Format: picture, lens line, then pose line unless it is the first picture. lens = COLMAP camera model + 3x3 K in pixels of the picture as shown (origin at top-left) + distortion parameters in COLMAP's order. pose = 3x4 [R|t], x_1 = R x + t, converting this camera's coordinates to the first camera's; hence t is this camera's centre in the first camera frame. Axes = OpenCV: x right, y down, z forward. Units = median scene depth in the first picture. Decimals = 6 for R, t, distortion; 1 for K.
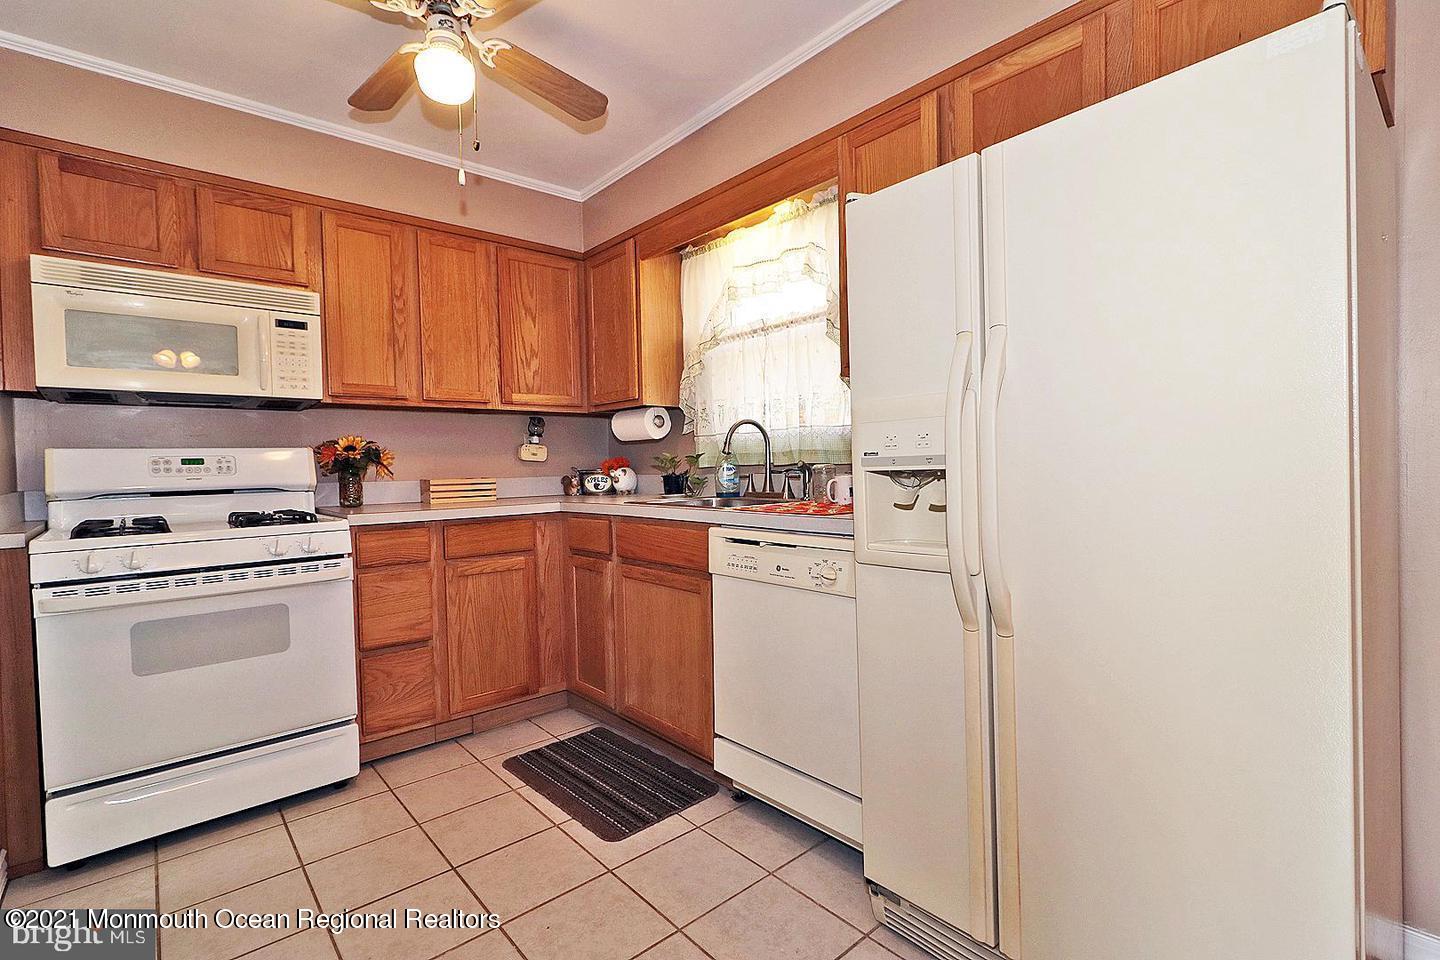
lens RADIAL K [[655.9, 0, 724.7], [0, 655.9, 478.8], [0, 0, 1]] dist [0.001398, 0.000047]
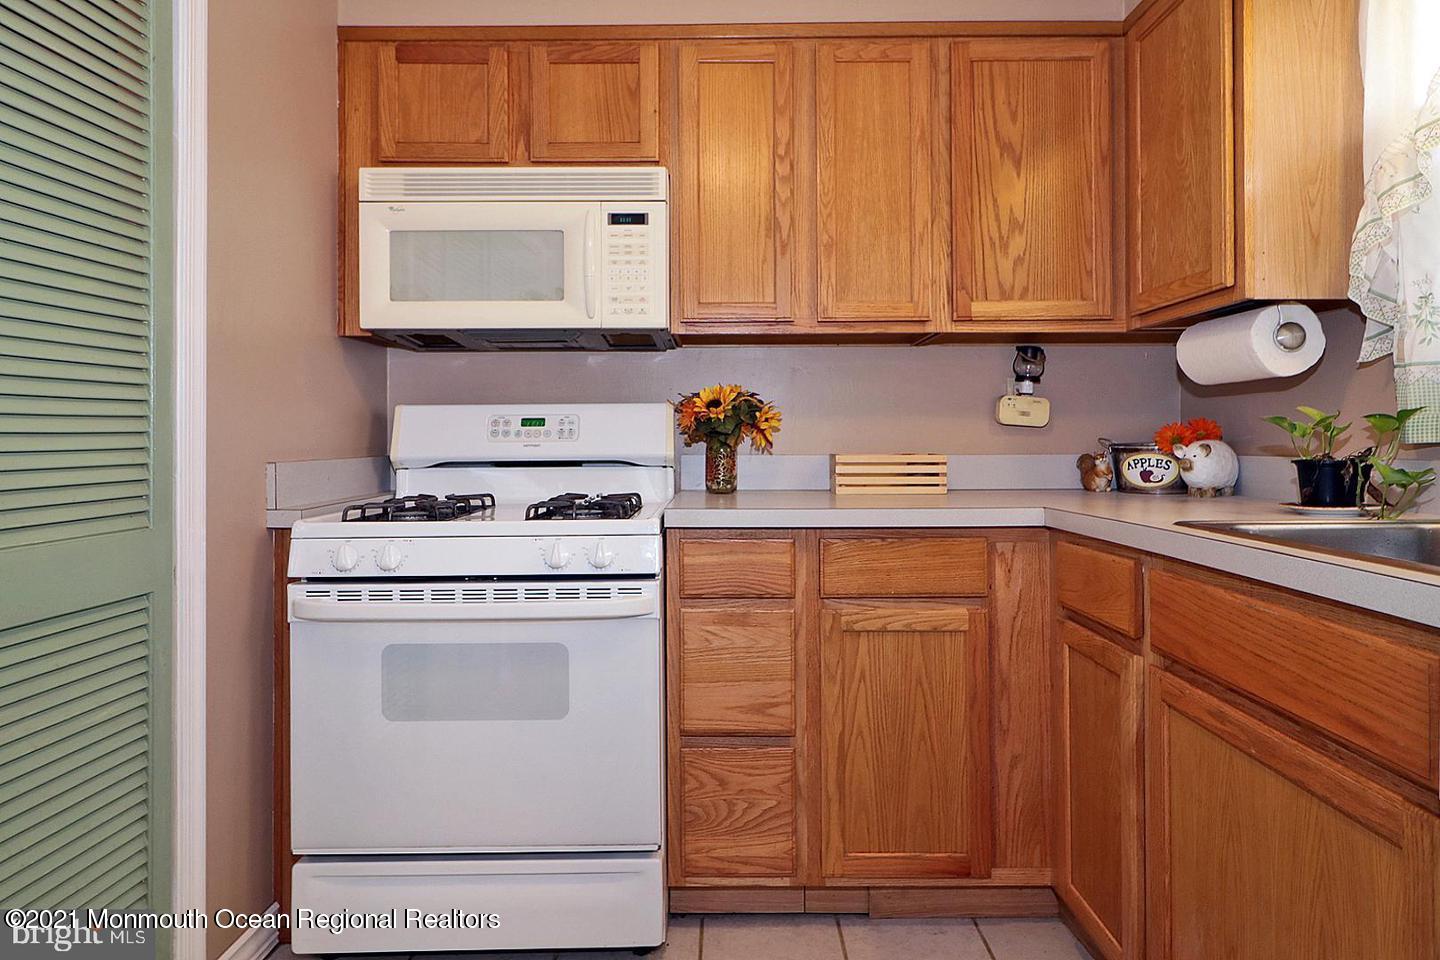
lens RADIAL K [[829.6, 0, 725.5], [0, 829.6, 438.0], [0, 0, 1]] dist [-0.001500, -0.000551]
pose [[0.746704, 0.015543, -0.664975, -0.015045], [-0.026242, 0.999637, -0.006102, -0.007158], [0.664639, 0.022006, 0.746841, 0.388777]]
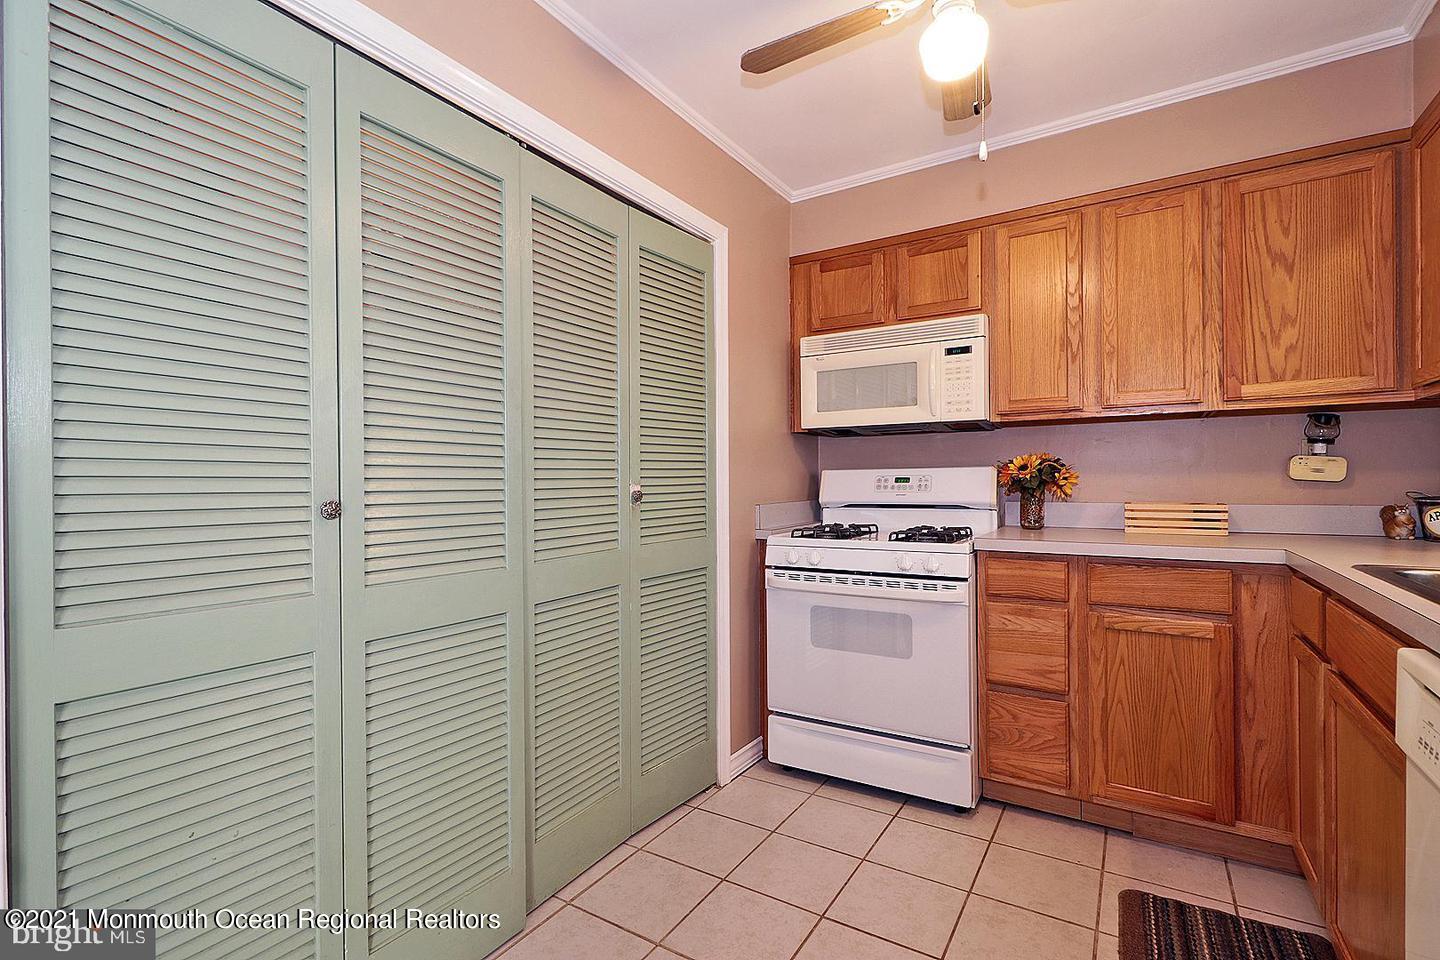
lens RADIAL K [[658.9, 0, 724.5], [0, 658.9, 481.9], [0, 0, 1]] dist [-0.002627, -0.000268]
pose [[0.282202, 0.021430, -0.959116, 0.218349], [-0.019255, 0.999676, 0.016671, -0.032321], [0.959162, 0.013763, 0.282523, 0.311221]]
